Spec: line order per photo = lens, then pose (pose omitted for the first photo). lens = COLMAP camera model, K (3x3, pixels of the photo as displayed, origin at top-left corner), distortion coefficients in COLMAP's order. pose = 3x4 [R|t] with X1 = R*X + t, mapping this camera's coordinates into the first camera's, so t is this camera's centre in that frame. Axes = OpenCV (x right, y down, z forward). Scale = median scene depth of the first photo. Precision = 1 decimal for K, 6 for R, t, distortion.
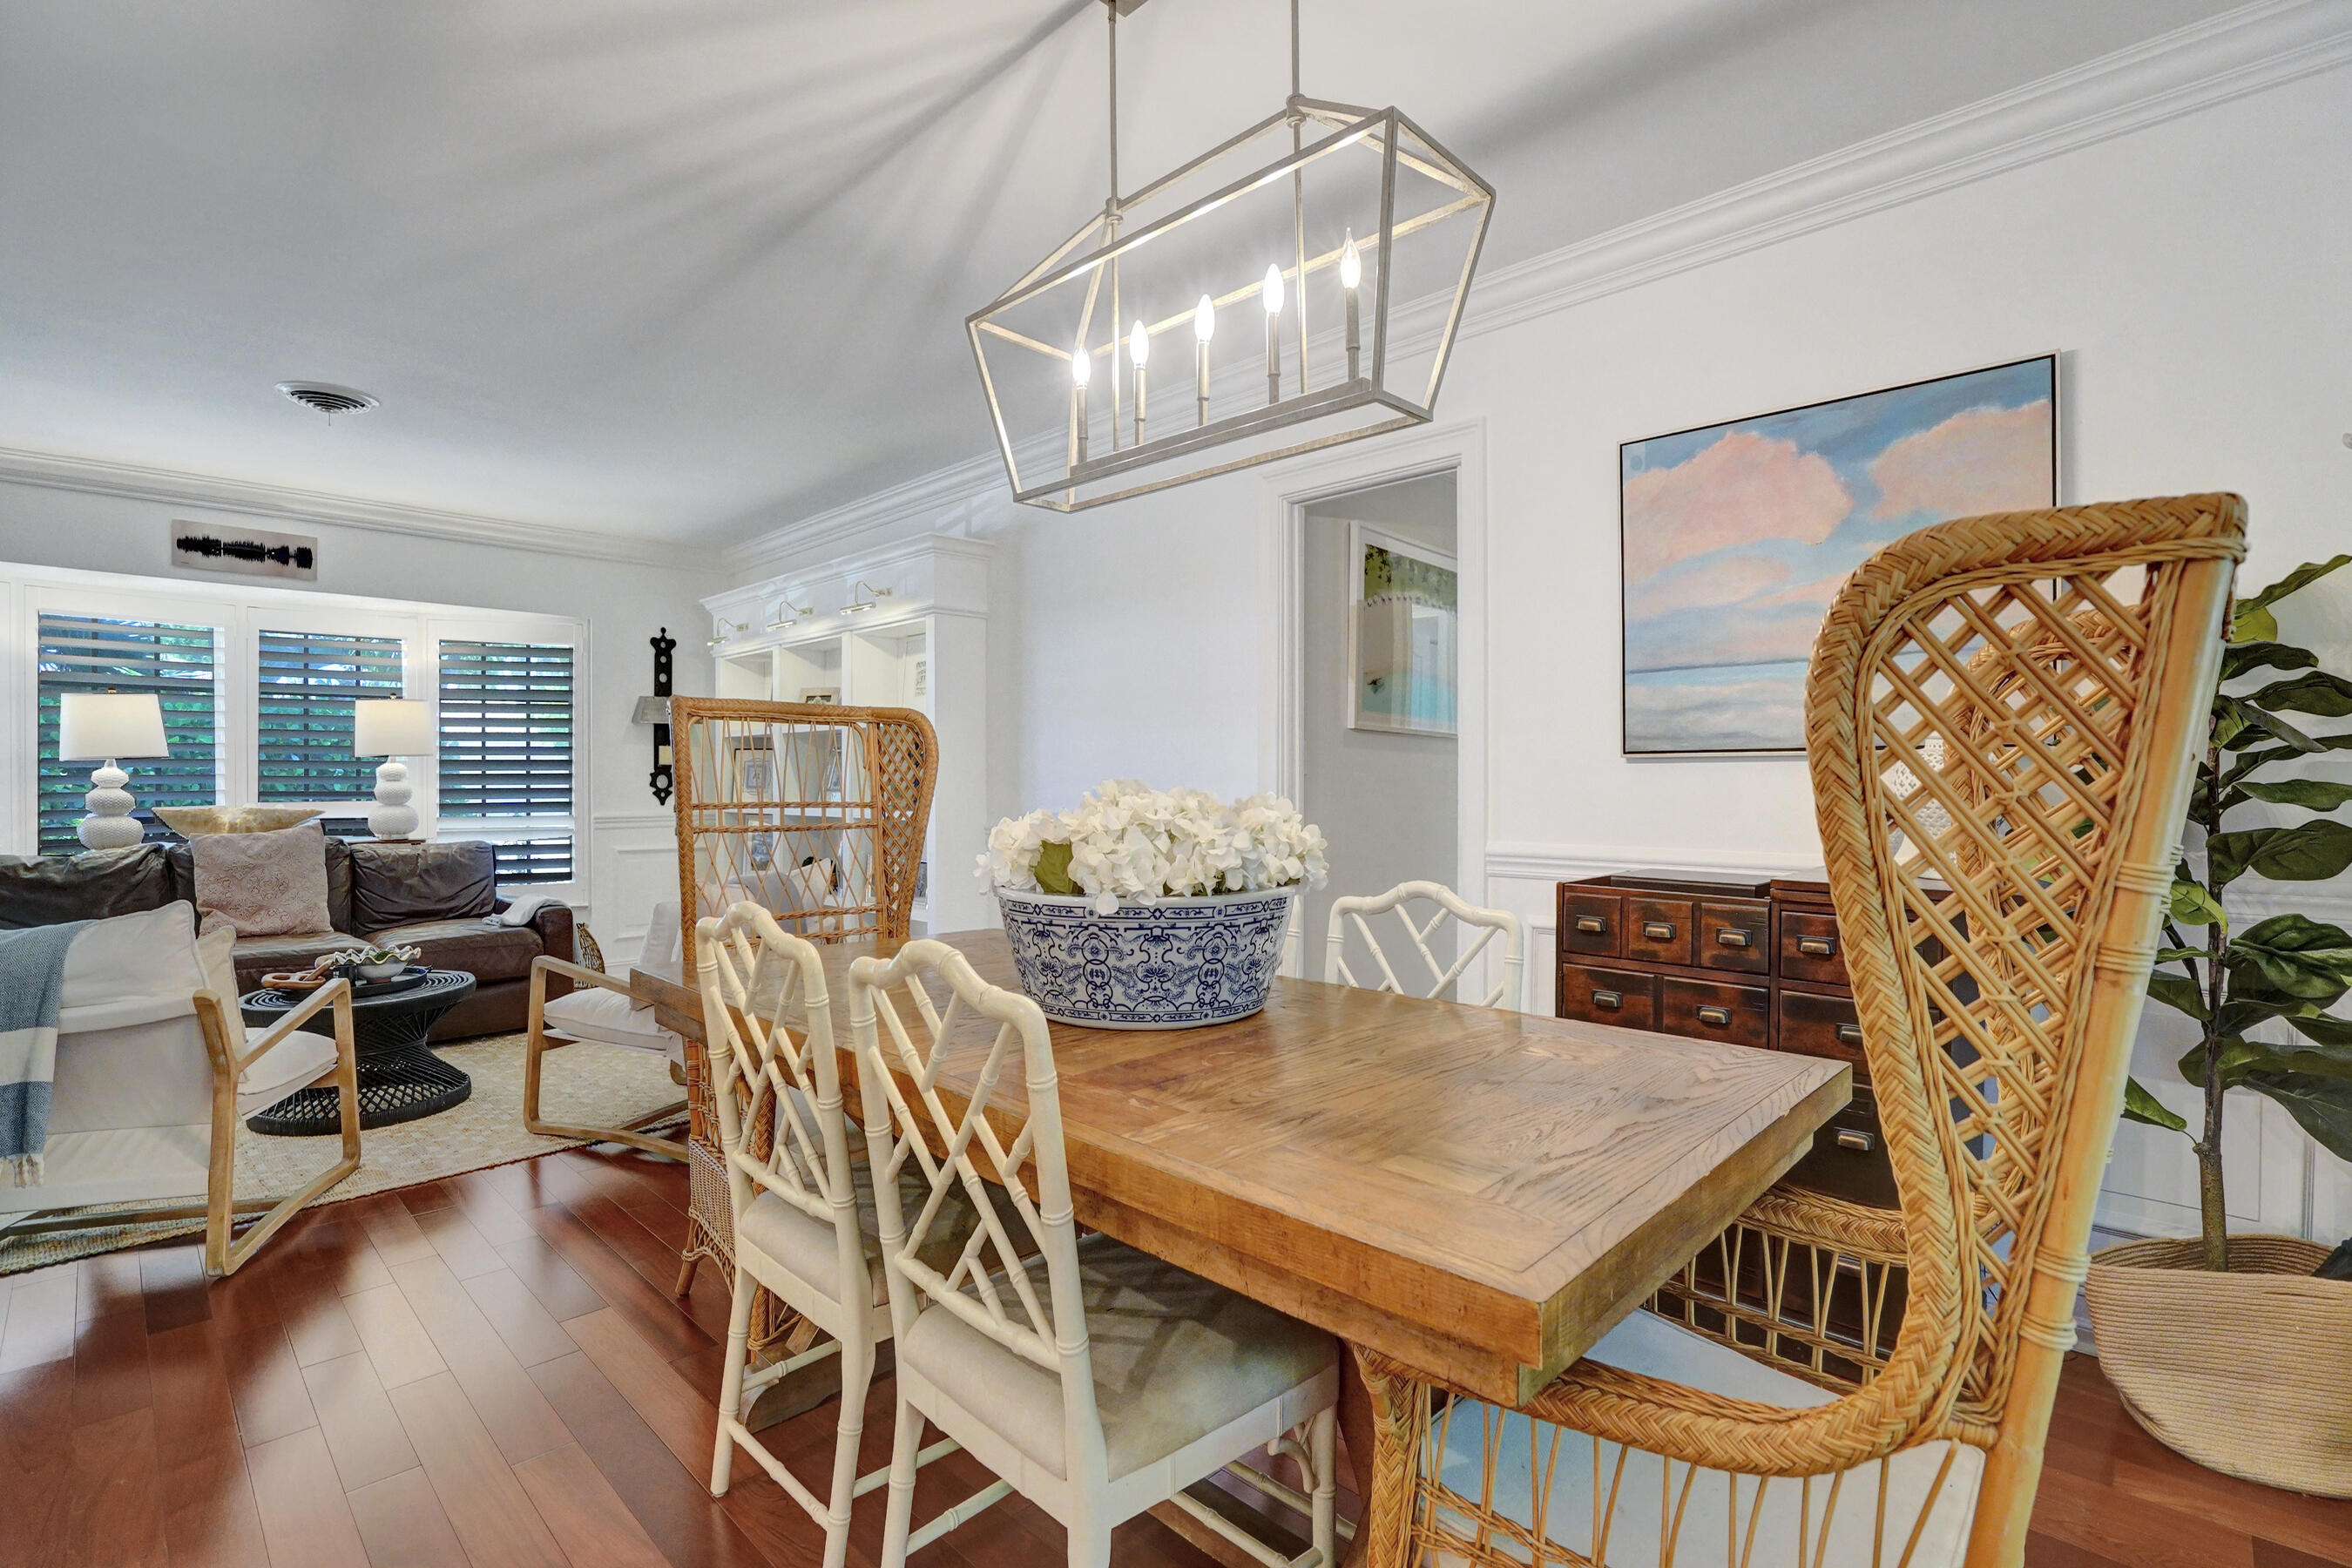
lens RADIAL K [[1123.7, 0, 1161.4], [0, 1123.7, 779.7], [0, 0, 1]] dist [-0.011983, 0.000866]
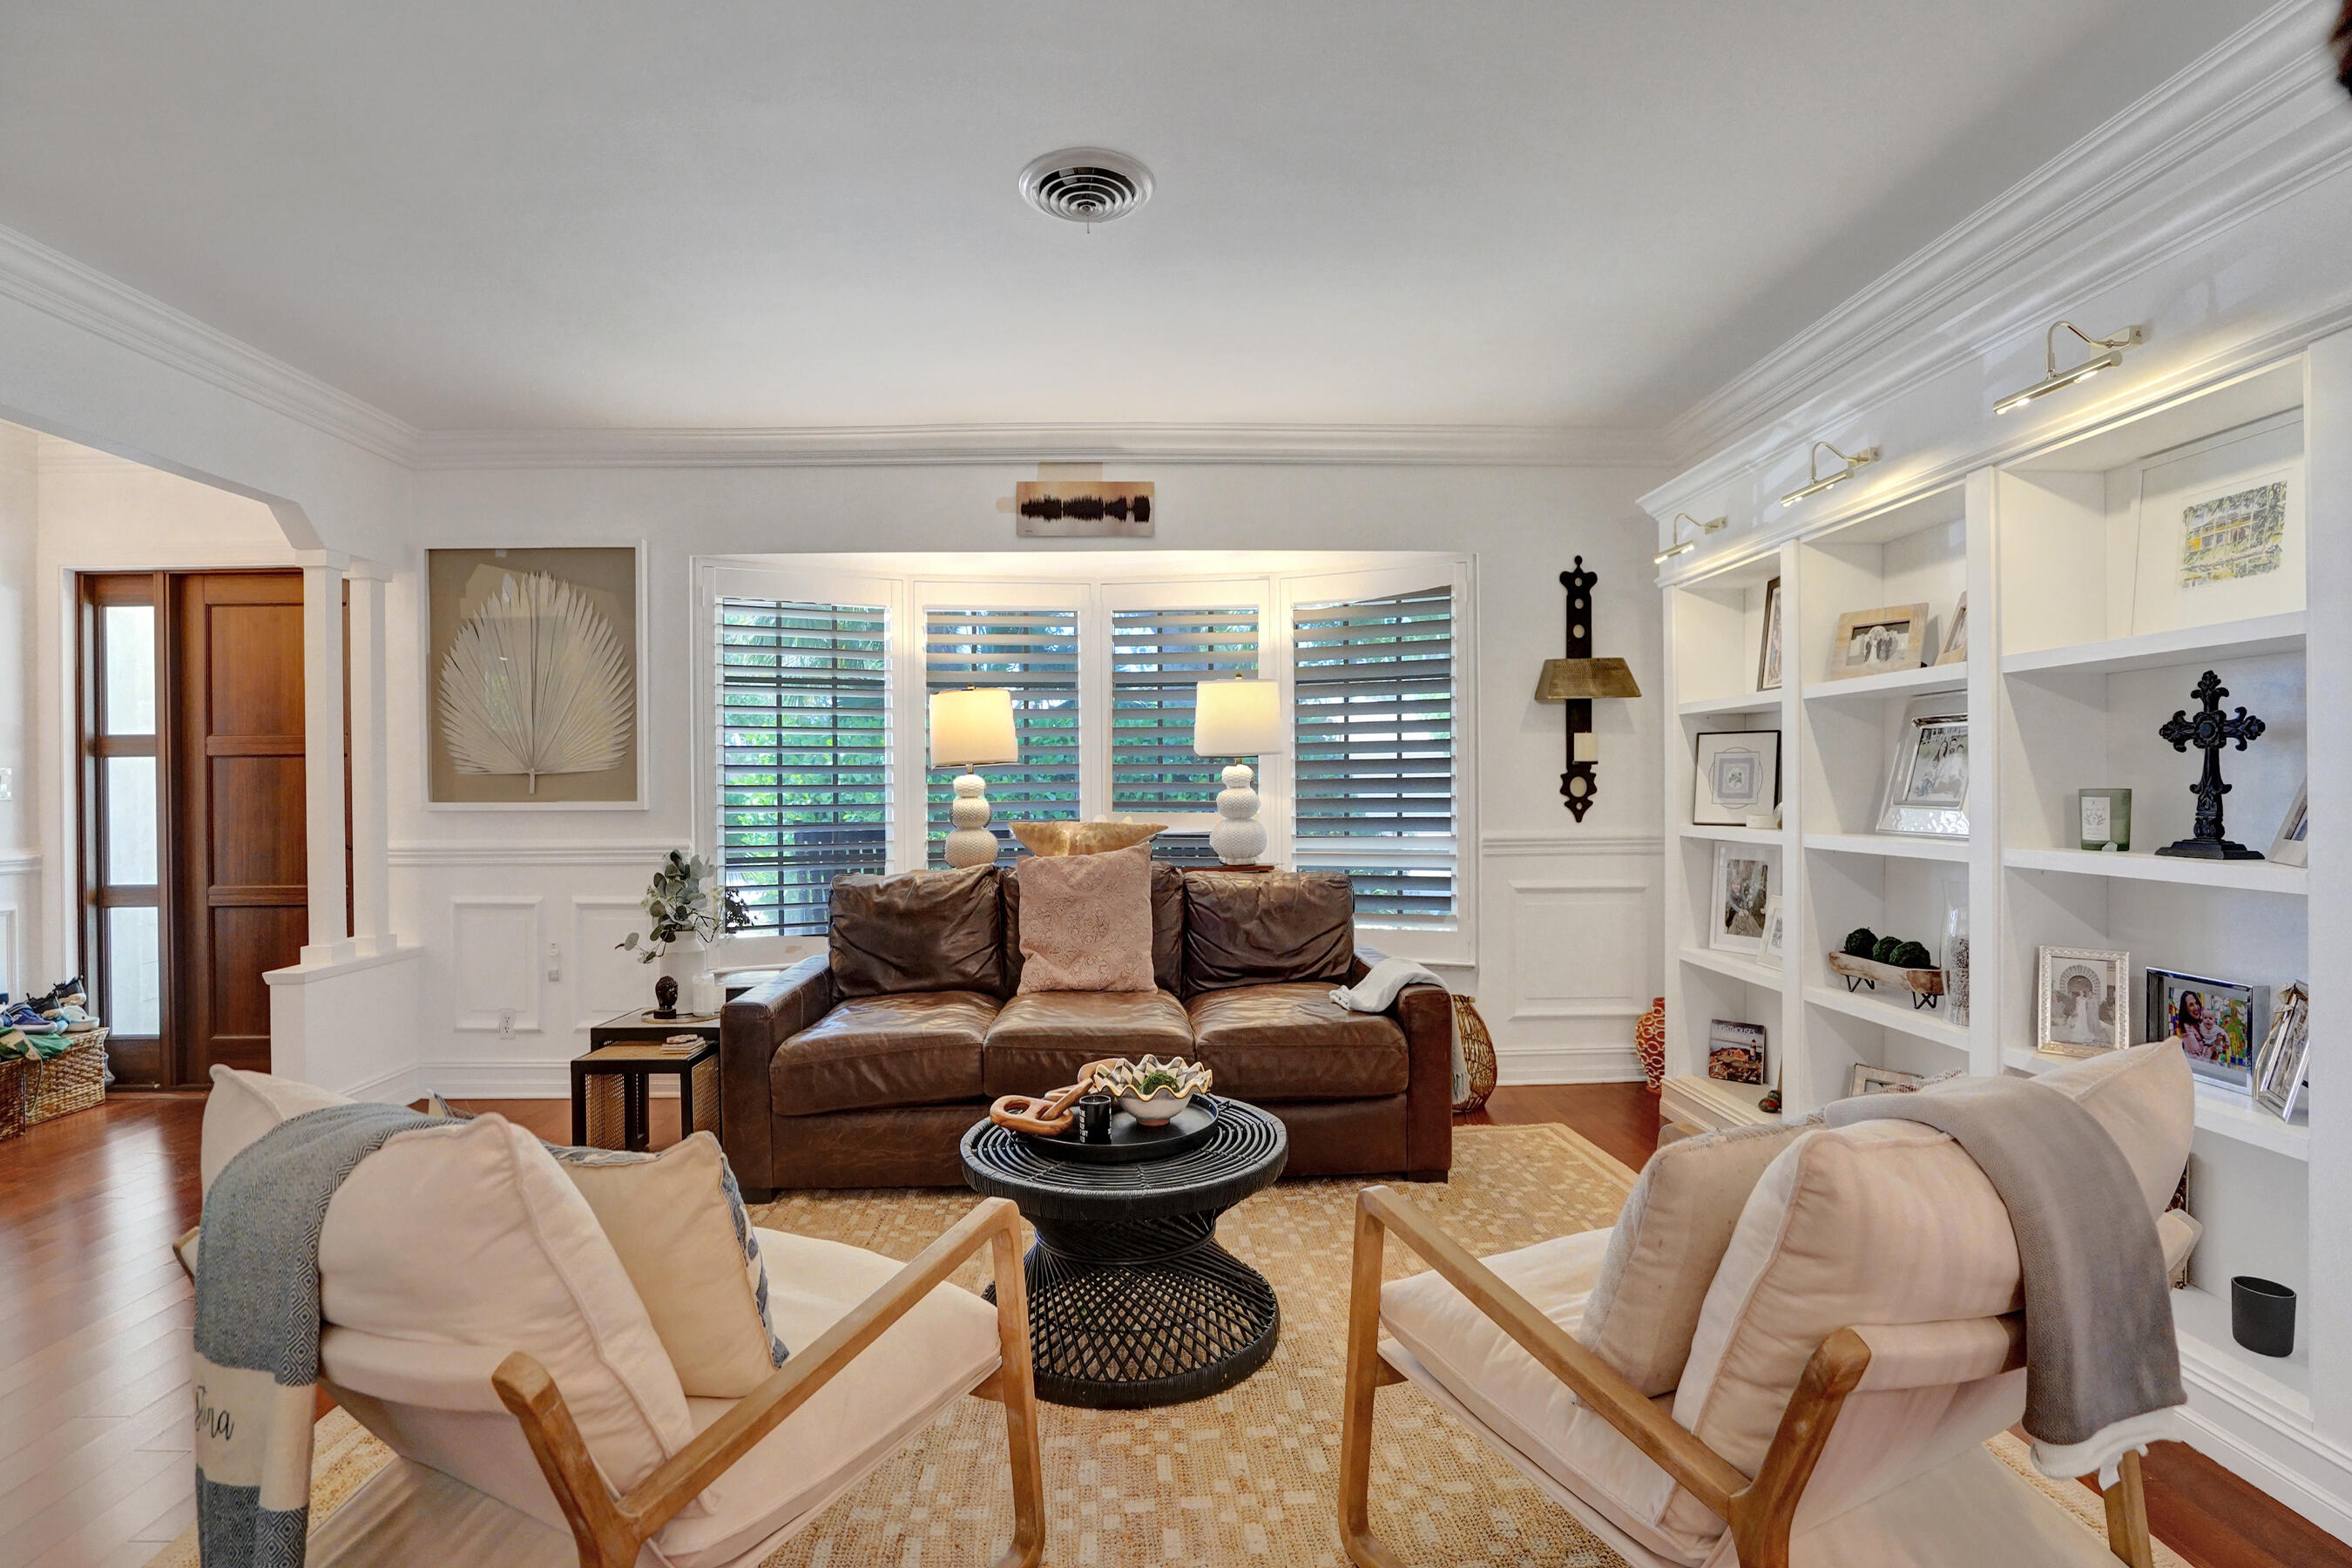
lens RADIAL K [[1123.7, 0, 1161.4], [0, 1123.7, 779.7], [0, 0, 1]] dist [-0.011983, 0.000866]
pose [[0.730436, -0.003361, -0.682973, -0.208961], [0.005816, 0.999982, 0.001300, -0.006069], [0.682957, -0.004922, 0.730442, 0.420149]]
